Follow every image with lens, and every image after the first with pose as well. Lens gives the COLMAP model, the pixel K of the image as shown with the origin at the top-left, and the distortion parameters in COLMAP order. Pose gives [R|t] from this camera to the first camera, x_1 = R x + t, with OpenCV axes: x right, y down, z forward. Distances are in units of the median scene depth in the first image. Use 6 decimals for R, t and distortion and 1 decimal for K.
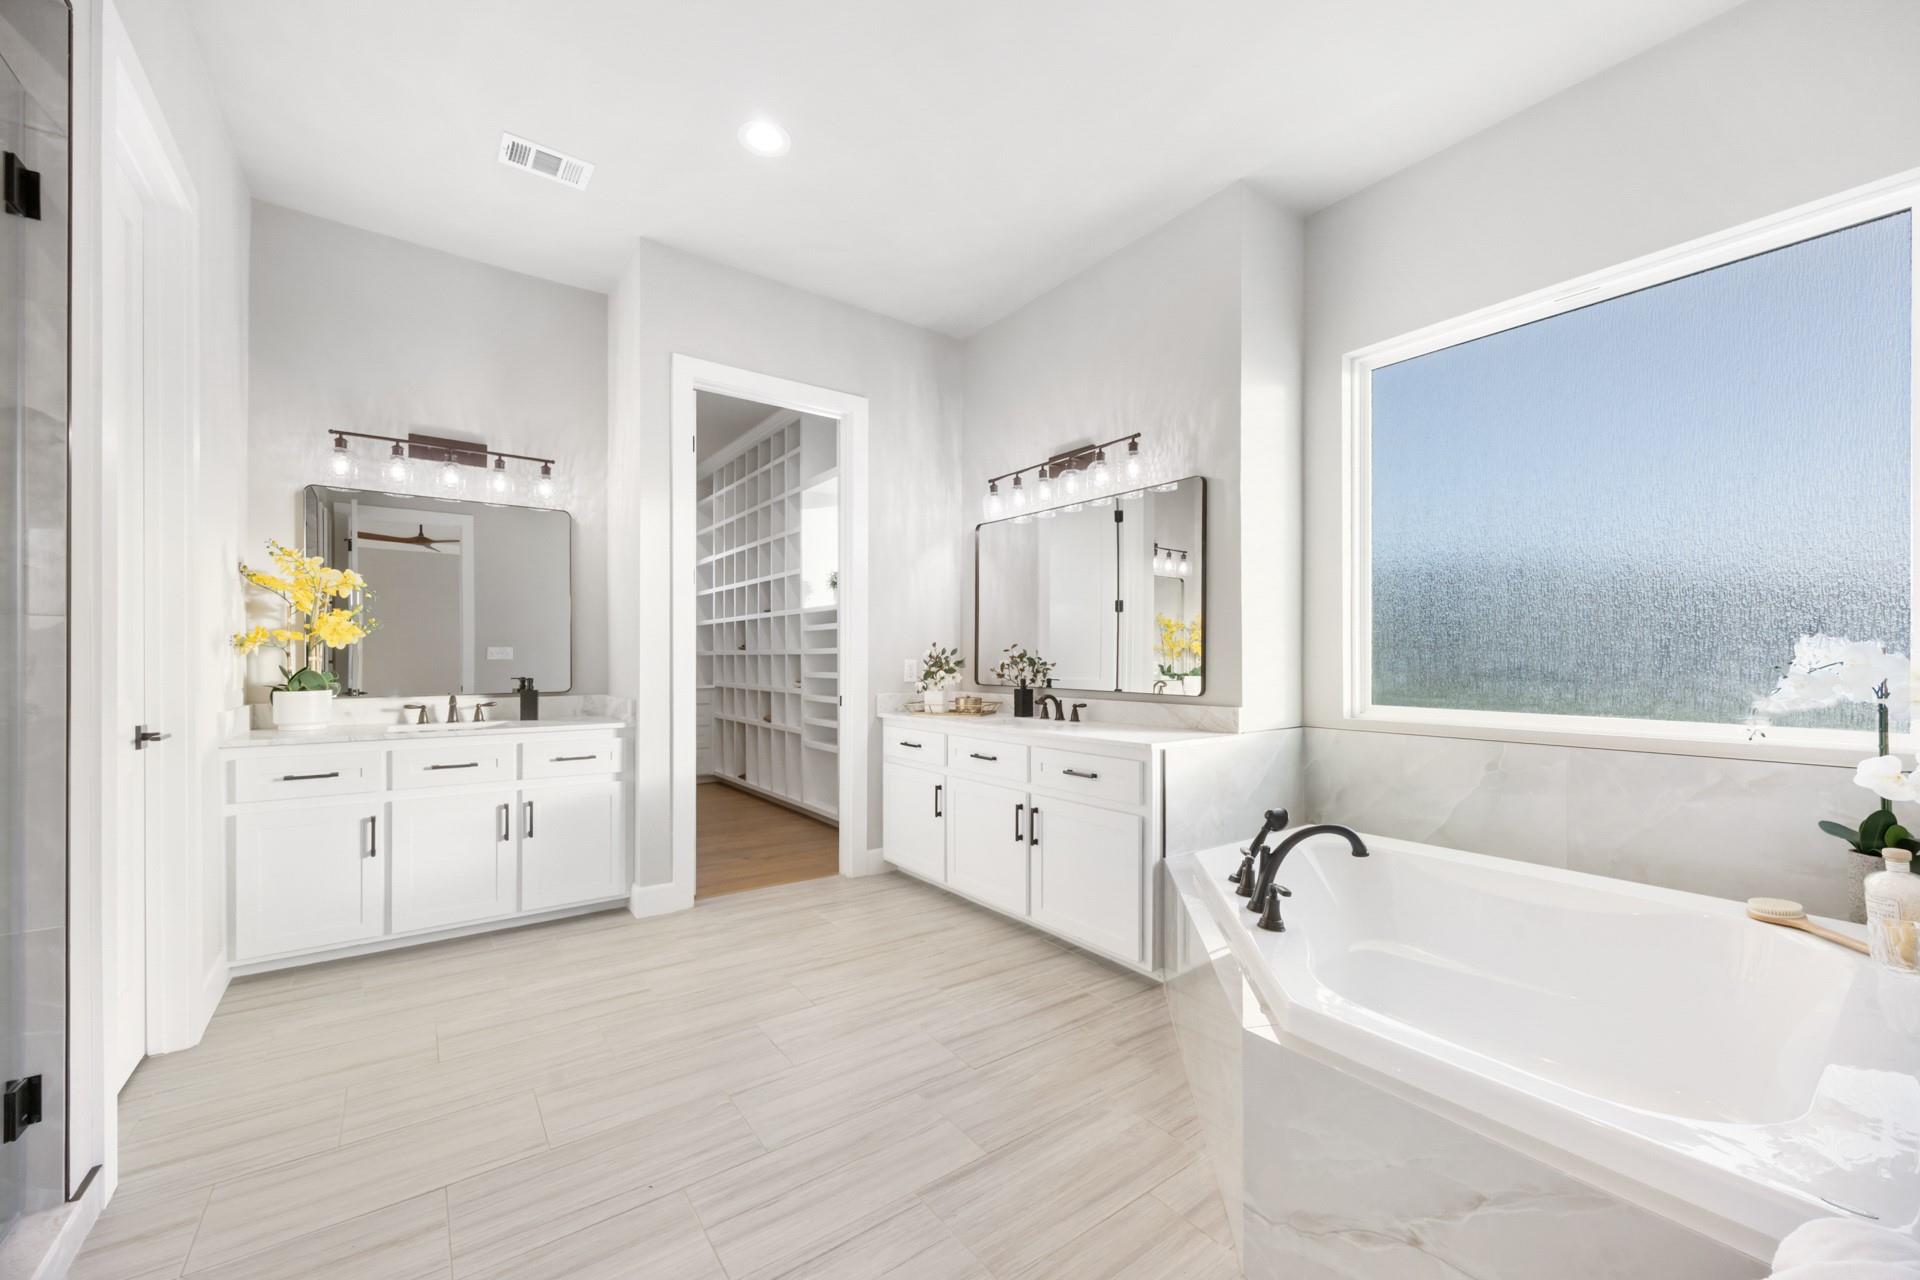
lens RADIAL K [[743.0, 0, 962.9], [0, 743.0, 658.7], [0, 0, 1]] dist [-0.000743, -0.000336]
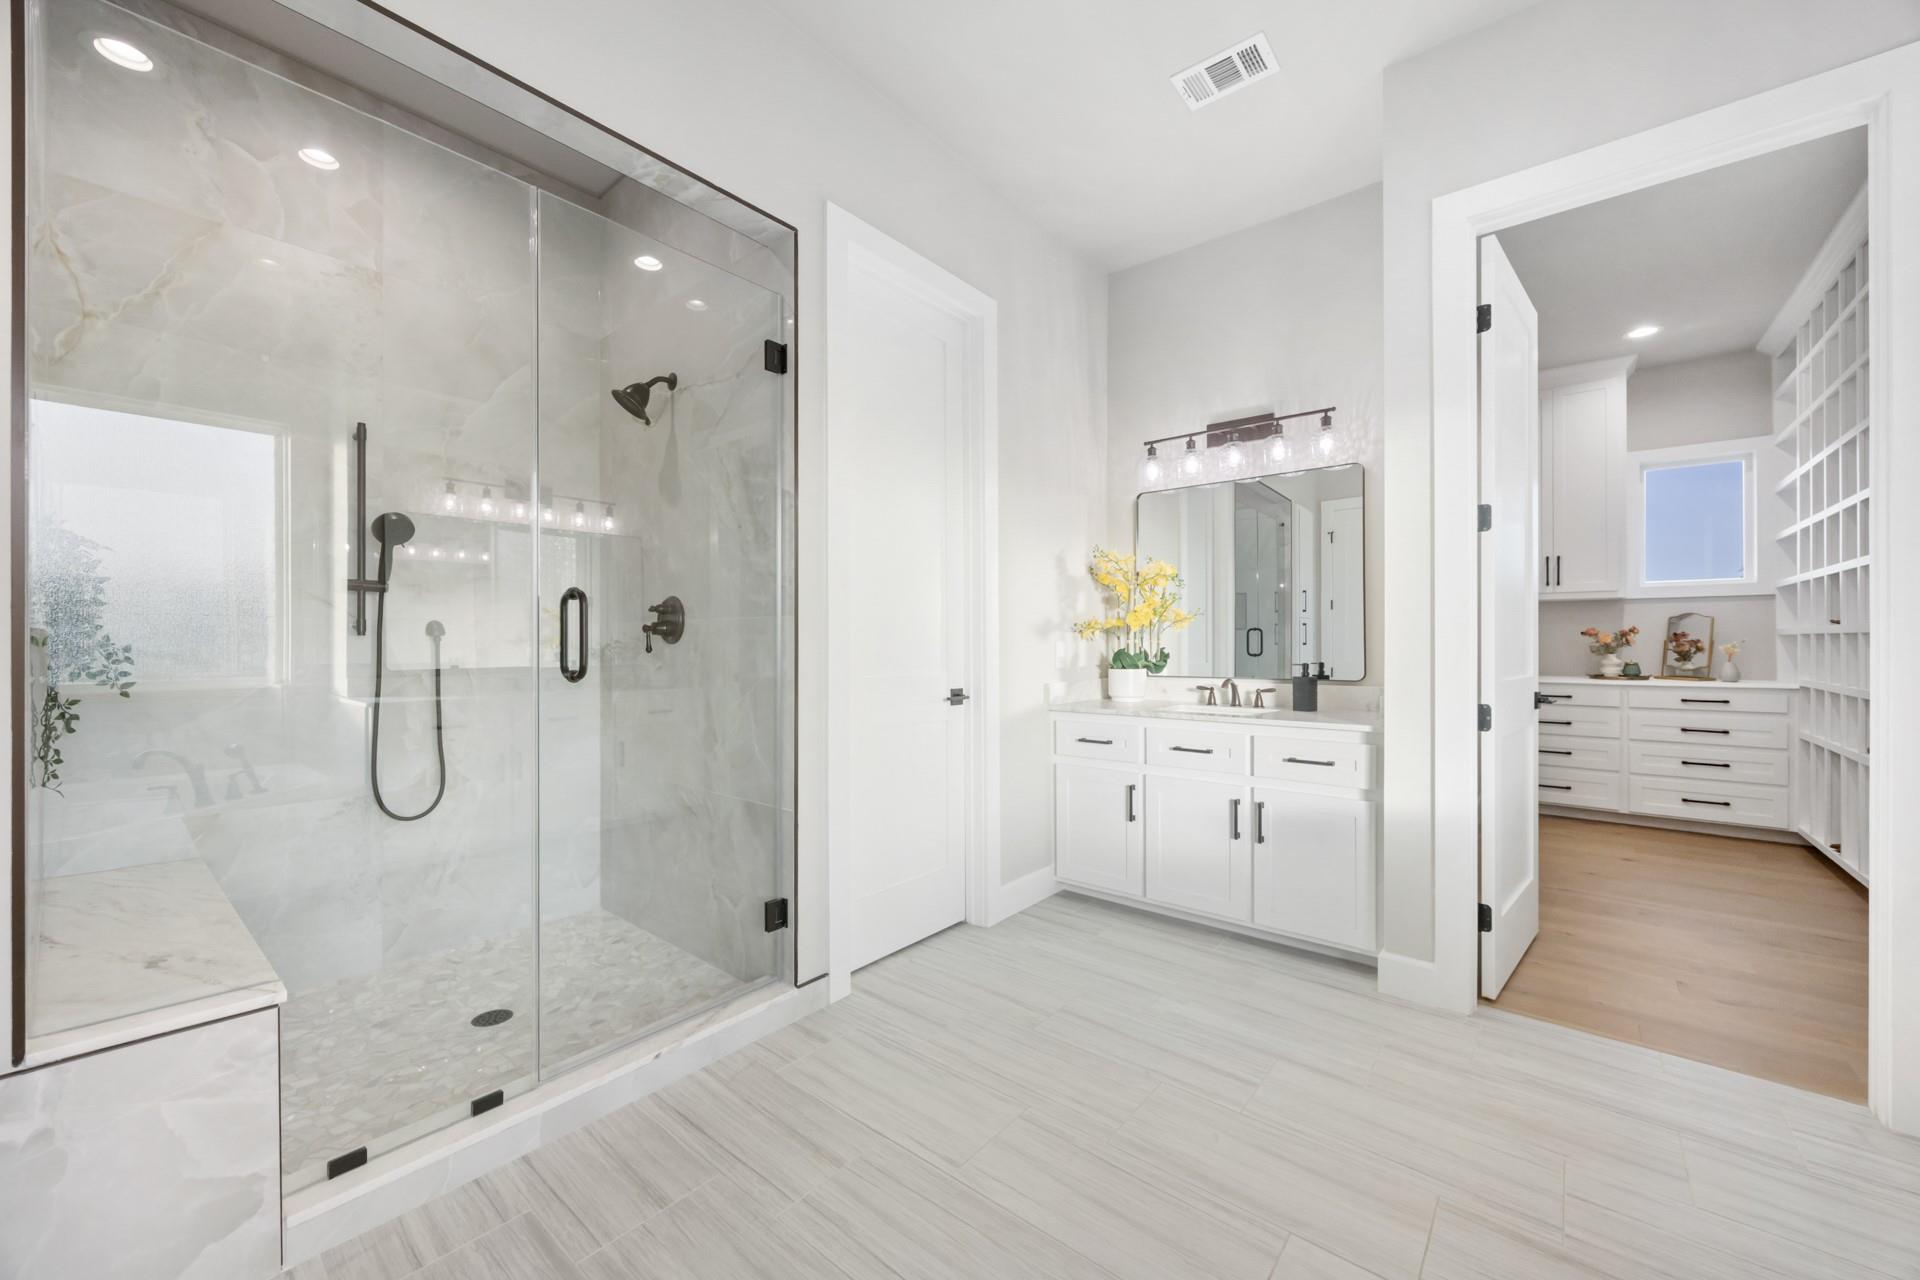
lens RADIAL K [[738.3, 0, 960.0], [0, 738.3, 640.0], [0, 0, 1]] dist [-0.008914, -0.000110]
pose [[0.240125, -0.002571, -0.970739, 0.184658], [0.003036, 0.999994, -0.001898, -0.000952], [0.970737, -0.002492, 0.240131, 0.442129]]
